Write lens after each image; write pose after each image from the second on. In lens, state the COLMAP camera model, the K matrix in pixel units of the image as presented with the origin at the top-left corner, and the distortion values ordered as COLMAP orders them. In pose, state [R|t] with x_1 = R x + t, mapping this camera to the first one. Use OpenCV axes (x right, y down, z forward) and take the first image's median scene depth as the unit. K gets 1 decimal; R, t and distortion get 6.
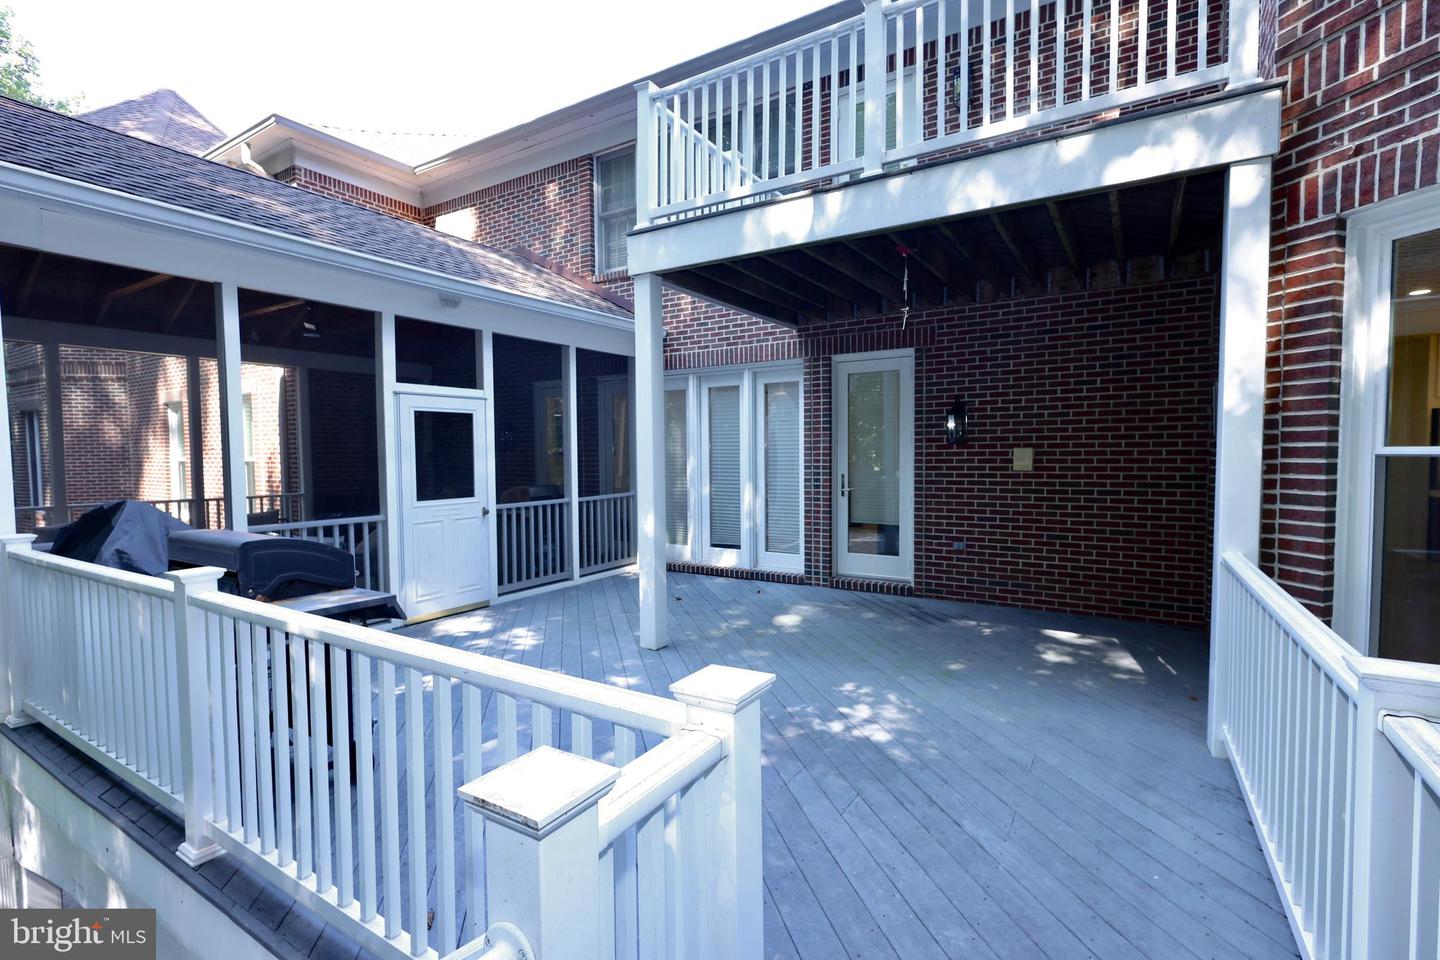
lens RADIAL K [[665.1, 0, 724.1], [0, 665.1, 477.4], [0, 0, 1]] dist [0.001404, 0.000128]
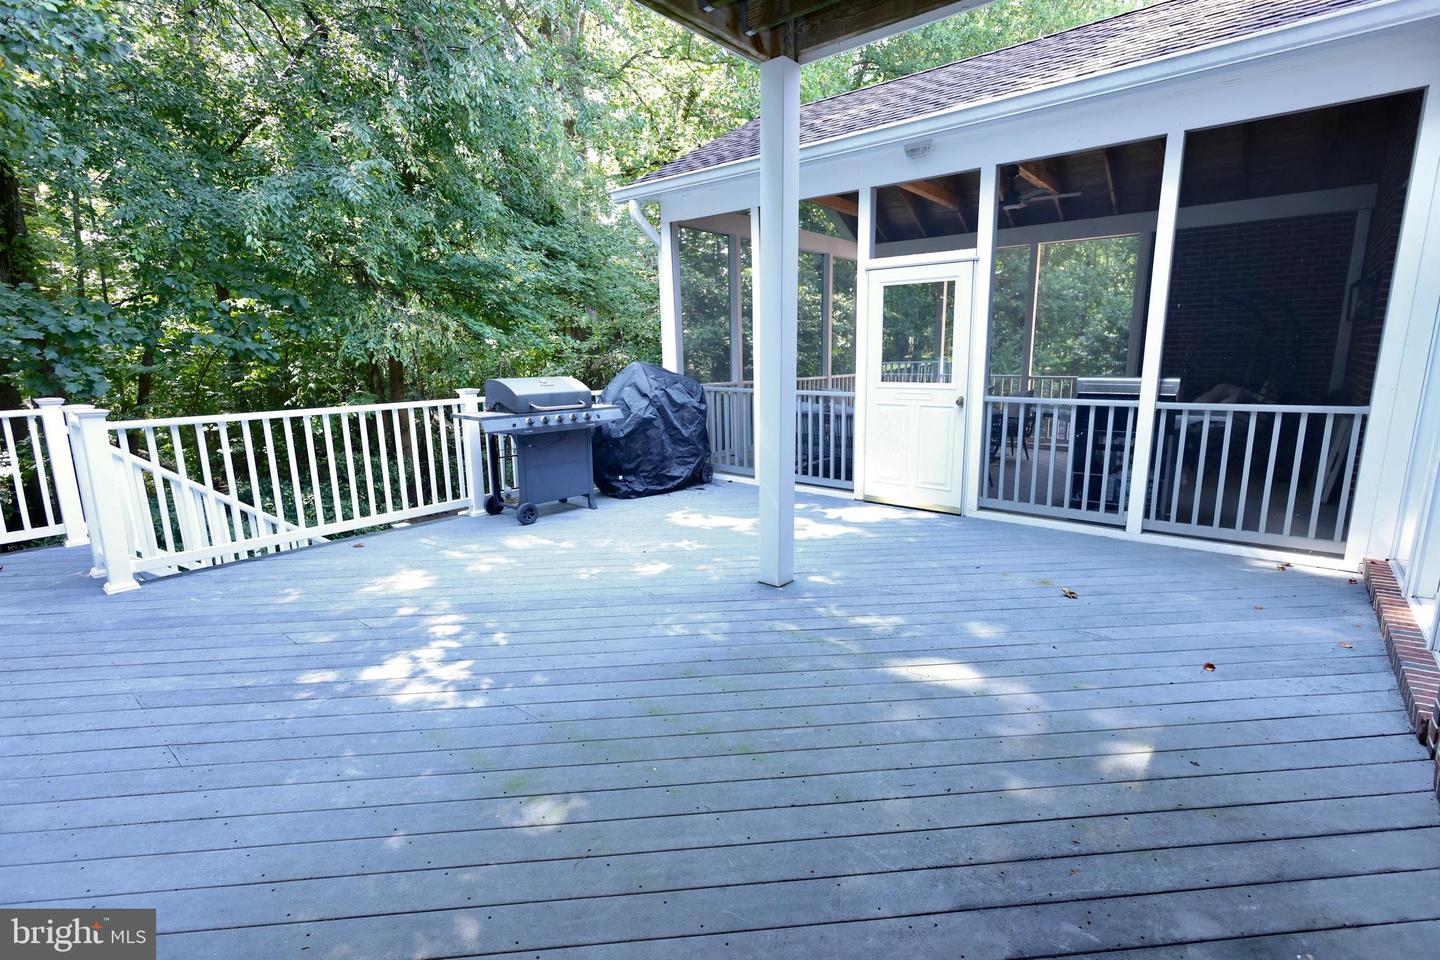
lens RADIAL K [[665.1, 0, 724.1], [0, 665.1, 477.4], [0, 0, 1]] dist [0.001404, 0.000128]
pose [[-0.137413, 0.199714, -0.970171, 0.577149], [-0.026331, 0.978380, 0.205133, -0.021610], [0.990164, 0.053734, -0.129183, 0.941005]]
